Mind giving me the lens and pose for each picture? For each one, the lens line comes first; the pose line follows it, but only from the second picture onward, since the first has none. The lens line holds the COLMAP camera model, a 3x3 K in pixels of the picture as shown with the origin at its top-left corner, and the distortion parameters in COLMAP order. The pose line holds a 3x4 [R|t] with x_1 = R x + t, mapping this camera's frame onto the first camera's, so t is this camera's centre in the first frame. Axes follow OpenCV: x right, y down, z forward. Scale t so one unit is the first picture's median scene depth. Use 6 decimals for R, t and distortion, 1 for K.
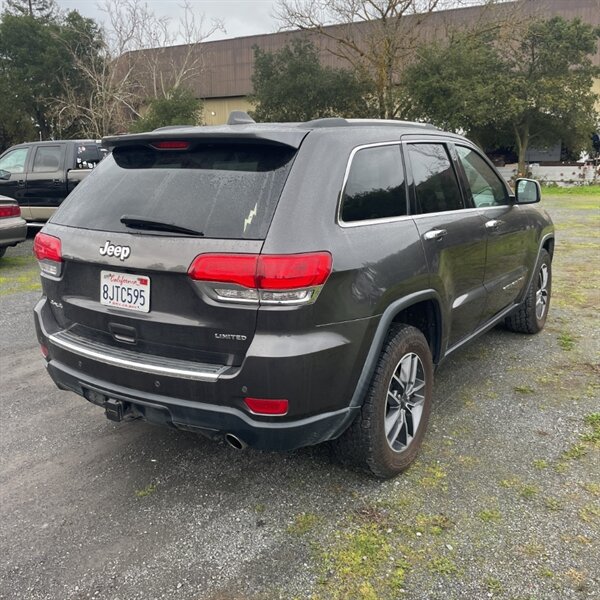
lens RADIAL K [[598.5, 0, 298.5], [0, 598.5, 292.8], [0, 0, 1]] dist [0.083671, -0.110747]
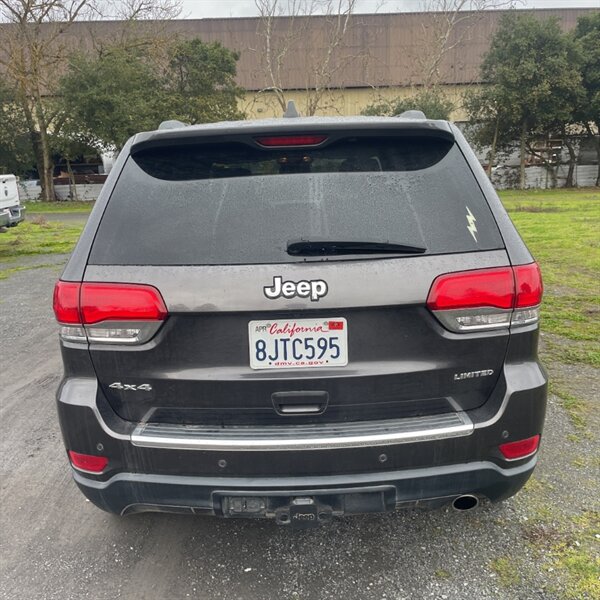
lens RADIAL K [[601.9, 0, 296.2], [0, 601.9, 299.5], [0, 0, 1]] dist [0.086025, -0.123792]
pose [[0.841520, -0.137895, 0.522330, -0.656595], [0.146329, 0.988912, 0.025324, -0.073103], [-0.520031, 0.055121, 0.852367, 0.389782]]
